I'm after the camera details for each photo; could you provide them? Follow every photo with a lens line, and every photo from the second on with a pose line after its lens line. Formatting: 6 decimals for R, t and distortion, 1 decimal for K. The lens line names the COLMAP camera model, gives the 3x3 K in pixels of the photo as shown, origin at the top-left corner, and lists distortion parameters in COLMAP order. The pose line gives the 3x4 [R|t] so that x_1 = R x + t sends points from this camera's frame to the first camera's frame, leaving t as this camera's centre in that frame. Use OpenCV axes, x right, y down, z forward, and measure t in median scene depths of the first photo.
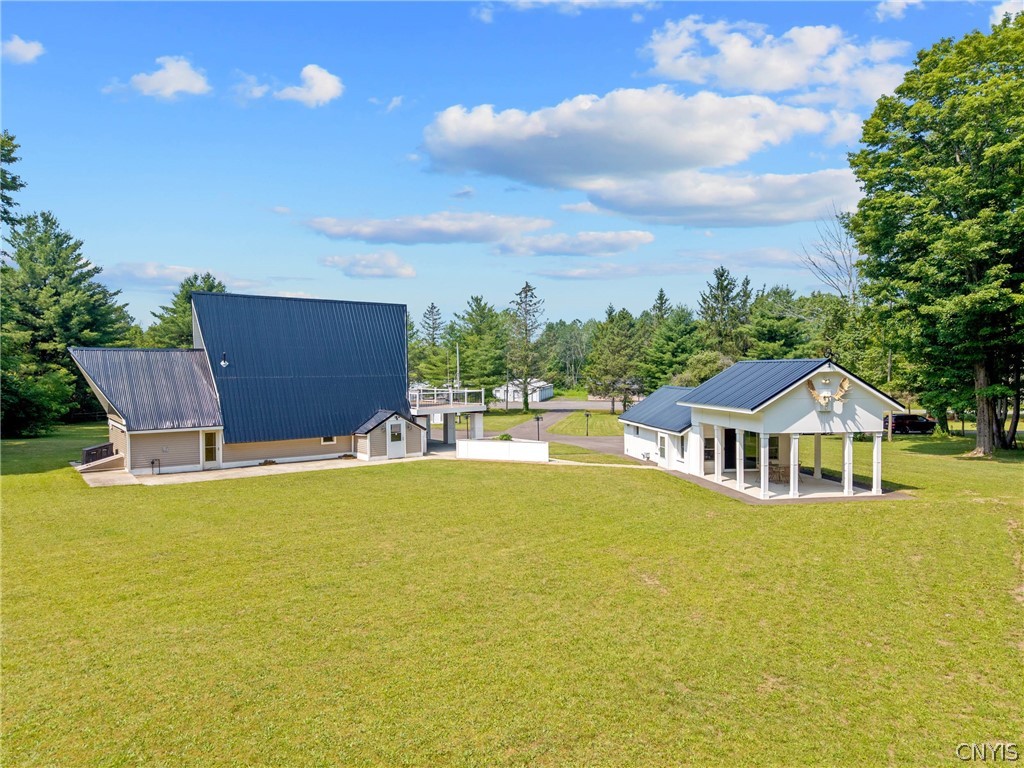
lens RADIAL K [[679.9, 0, 512.0], [0, 679.9, 384.0], [0, 0, 1]] dist [0.039637, -0.051180]
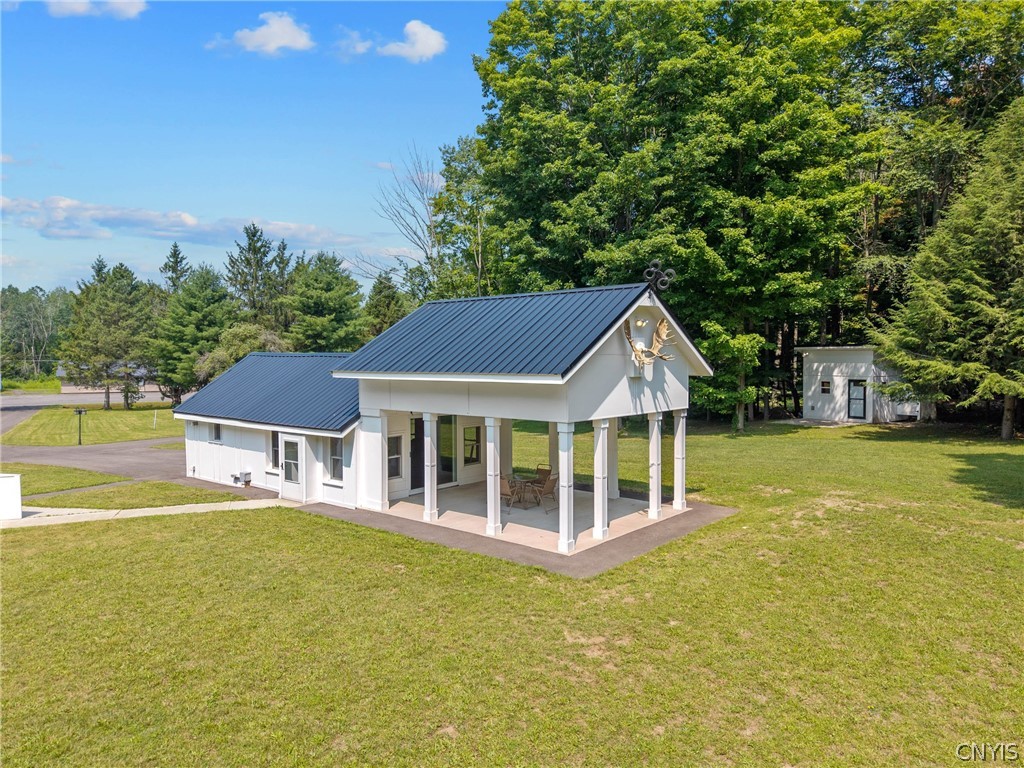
lens RADIAL K [[679.9, 0, 512.0], [0, 679.9, 384.0], [0, 0, 1]] dist [0.039637, -0.051180]
pose [[0.760658, -0.027327, 0.648577, 0.003724], [0.016904, 0.999609, 0.022292, 0.008930], [-0.648933, -0.005994, 0.760822, 0.183568]]
